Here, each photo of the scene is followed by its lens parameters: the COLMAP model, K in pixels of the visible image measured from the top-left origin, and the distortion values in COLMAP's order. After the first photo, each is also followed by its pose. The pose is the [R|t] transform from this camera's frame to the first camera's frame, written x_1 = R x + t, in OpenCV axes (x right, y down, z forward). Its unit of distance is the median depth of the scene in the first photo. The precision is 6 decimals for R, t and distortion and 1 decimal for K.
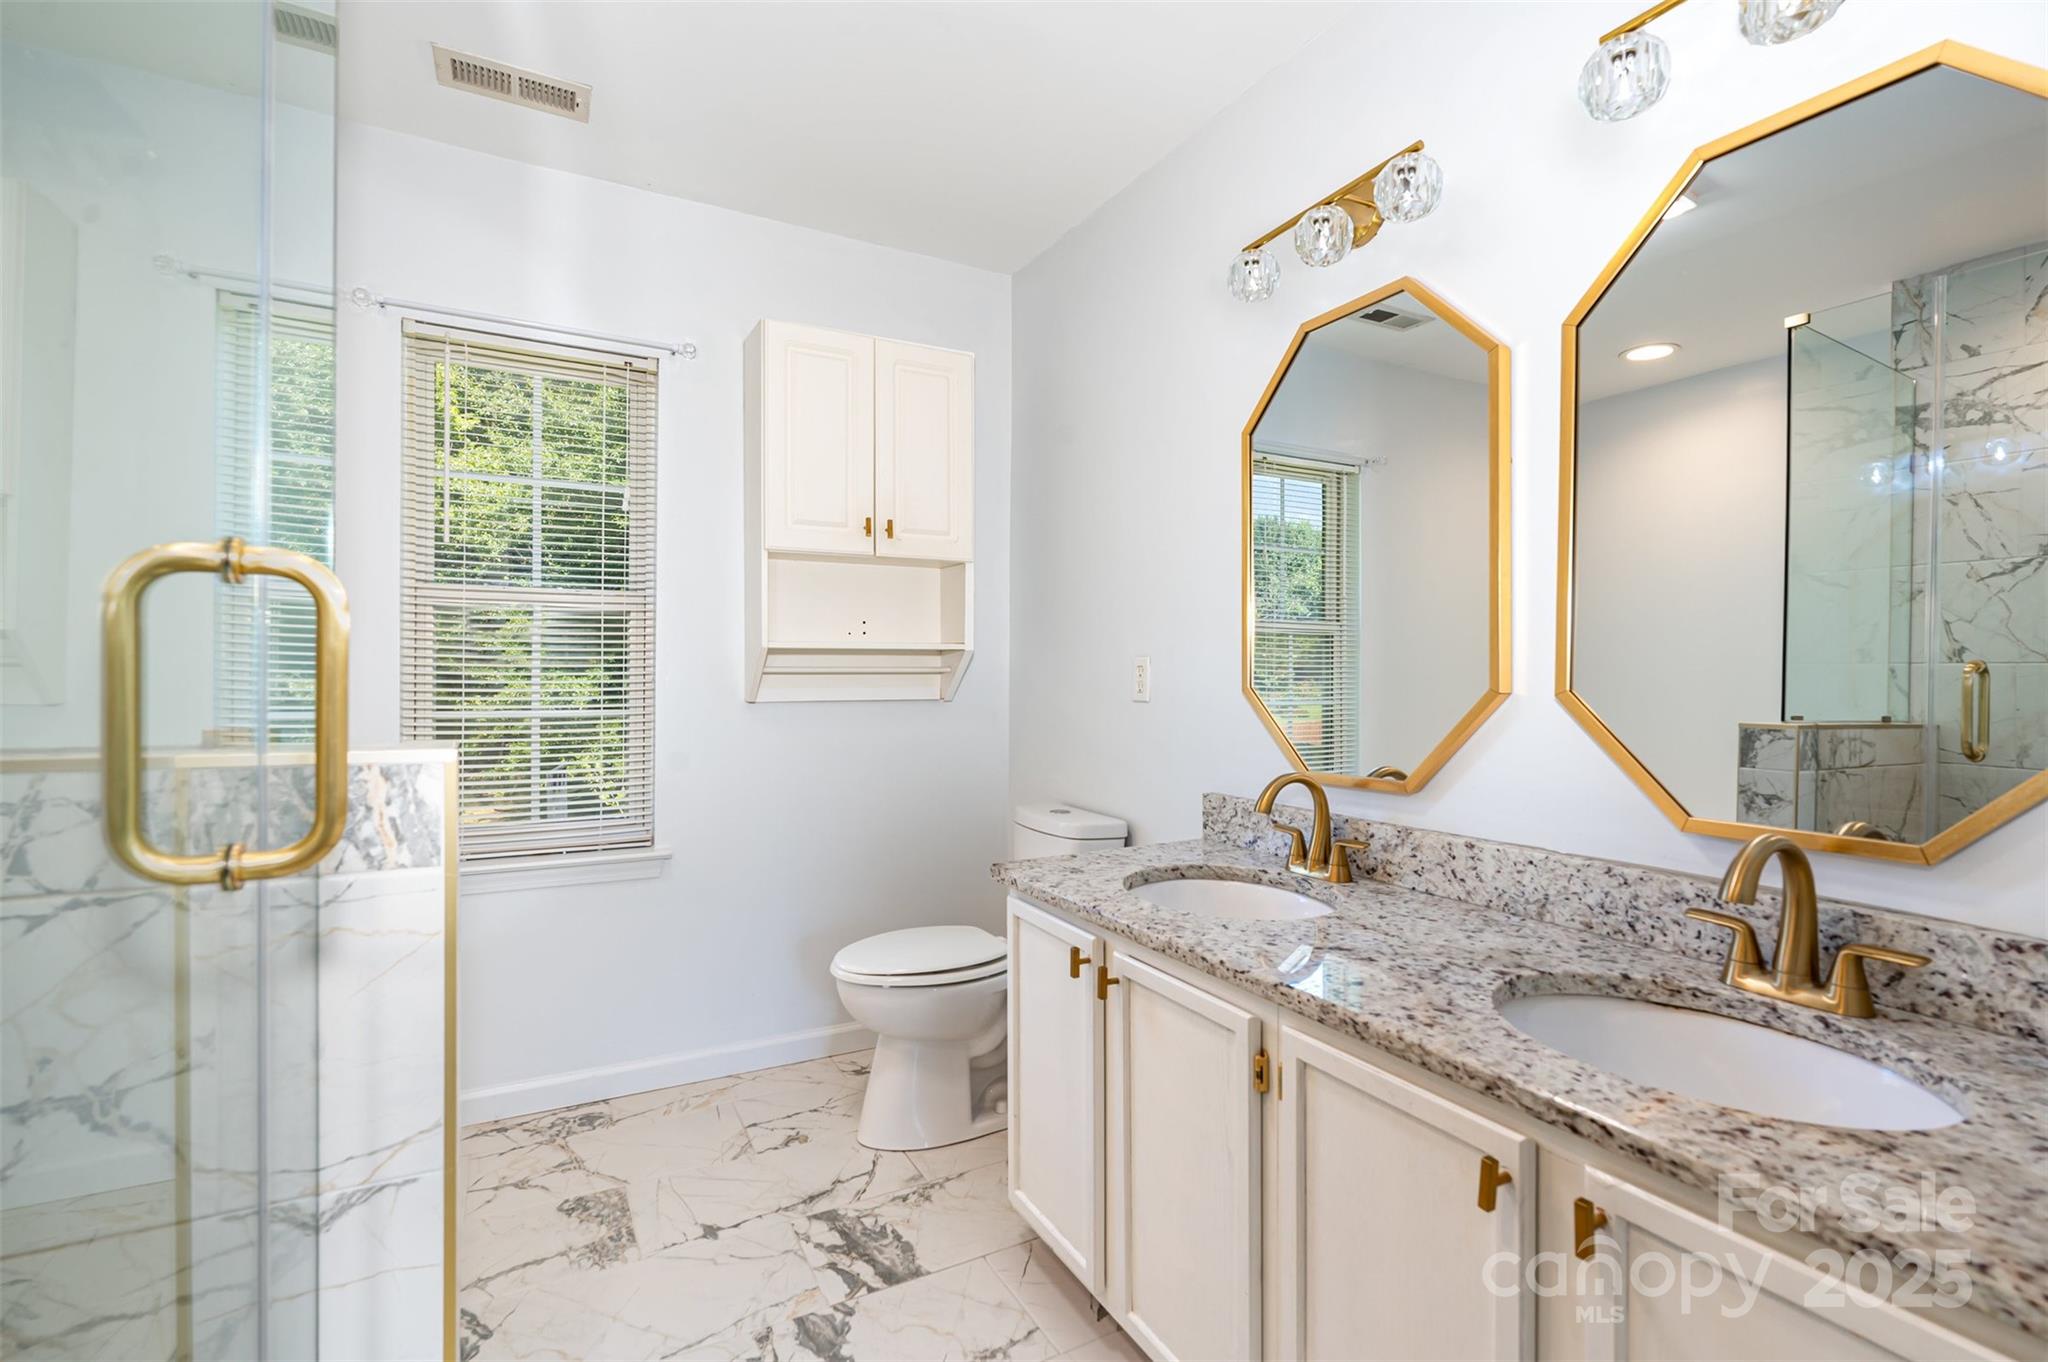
lens RADIAL K [[936.7, 0, 1022.6], [0, 936.7, 675.9], [0, 0, 1]] dist [-0.000468, -0.000103]
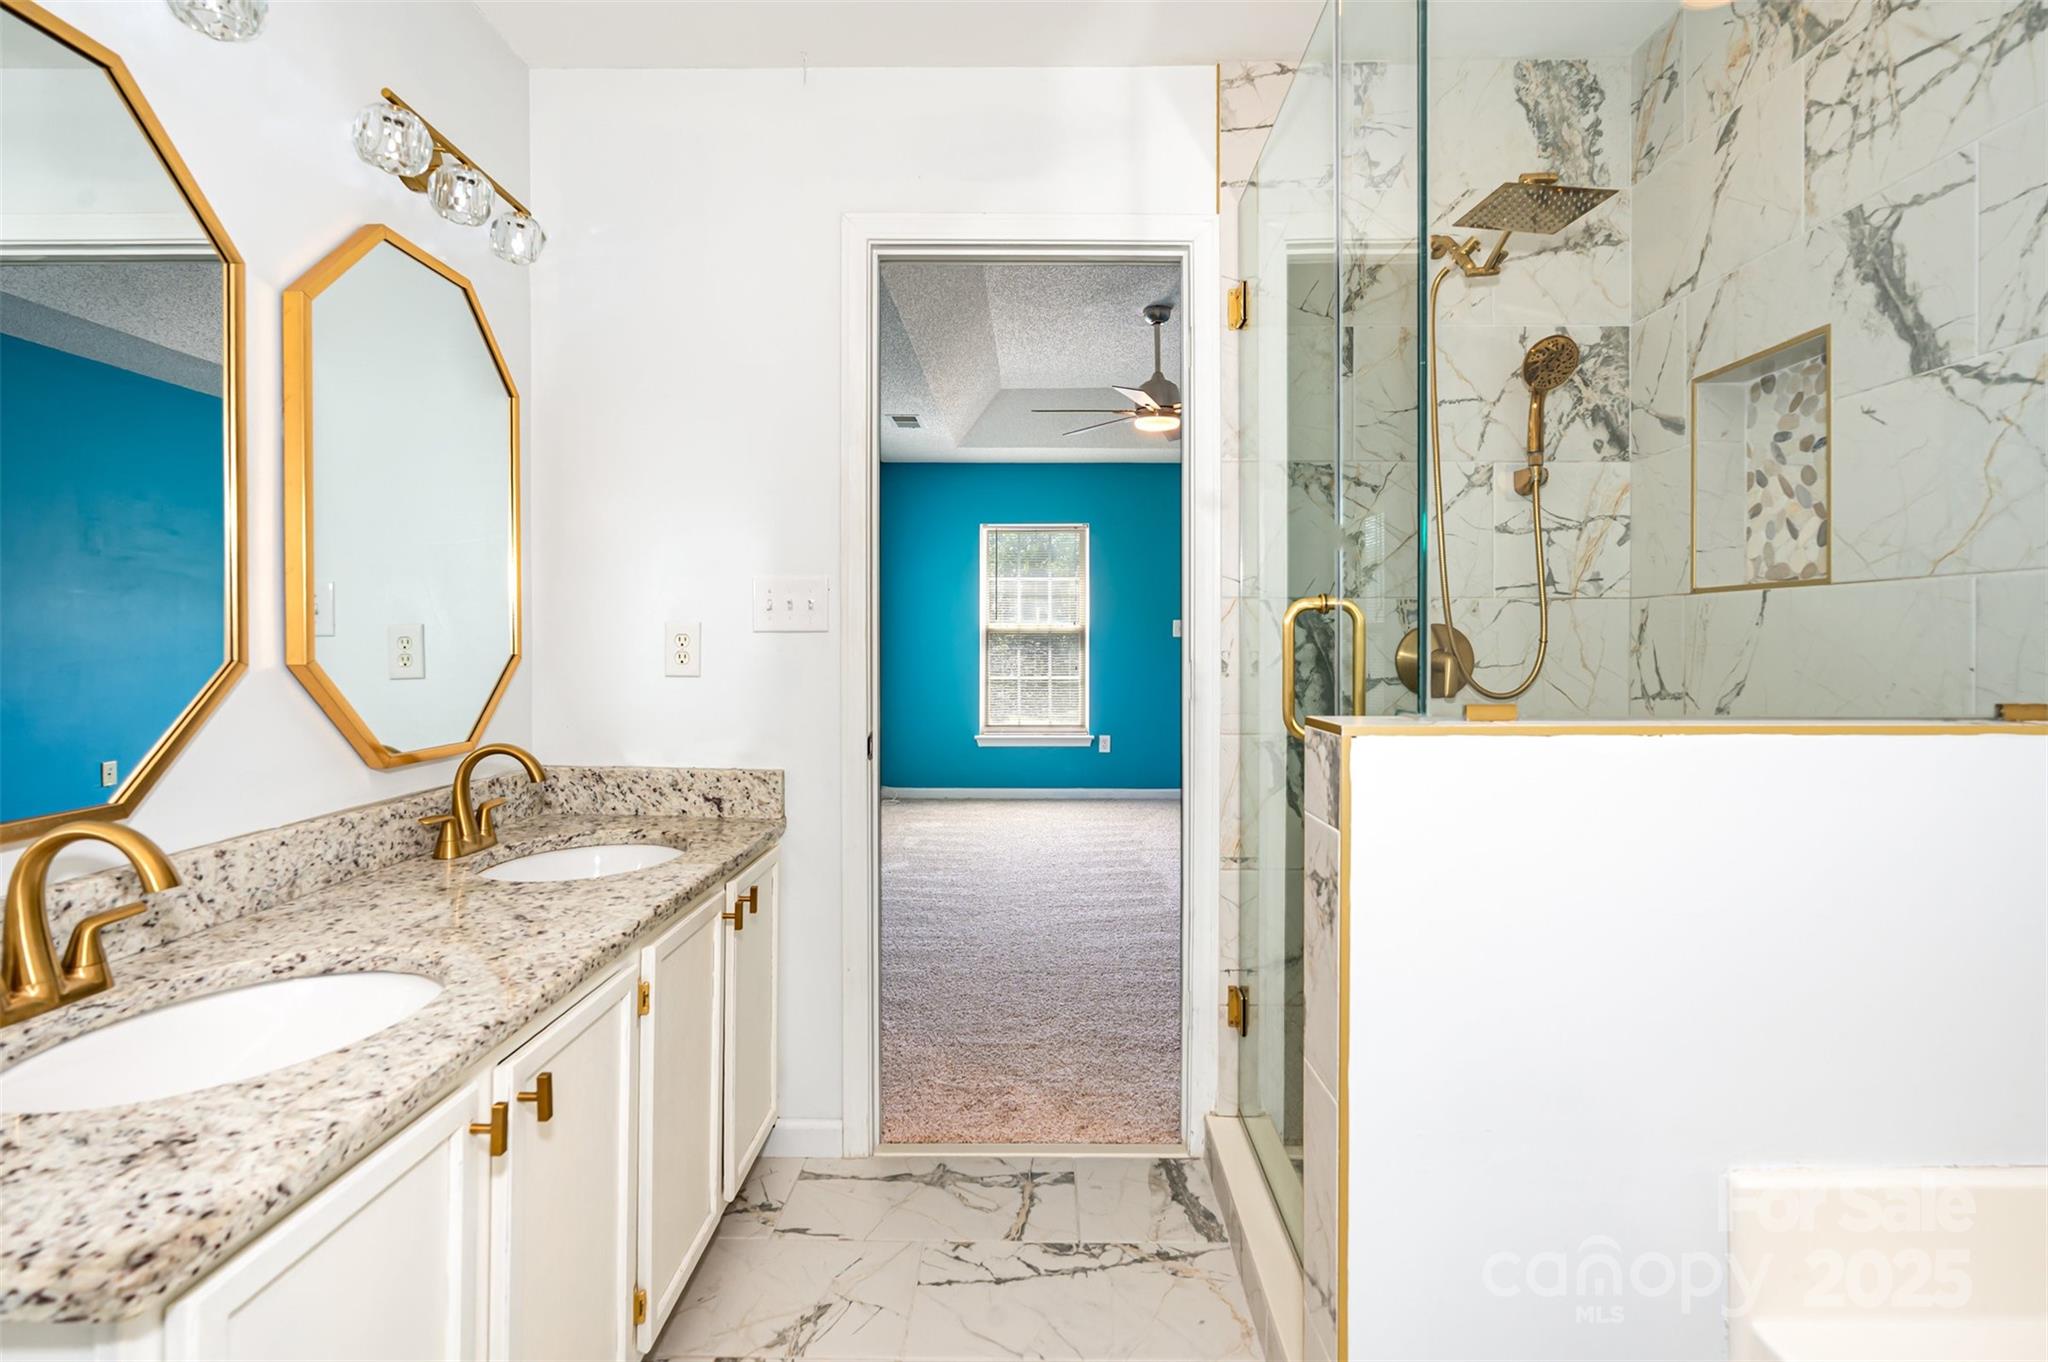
lens RADIAL K [[936.7, 0, 1026.2], [0, 936.7, 659.9], [0, 0, 1]] dist [-0.000468, -0.000103]
pose [[-0.871859, -0.016496, 0.489479, -0.591232], [-0.005129, 0.999685, 0.024554, -0.012469], [-0.489730, 0.018897, -0.871669, 1.517406]]
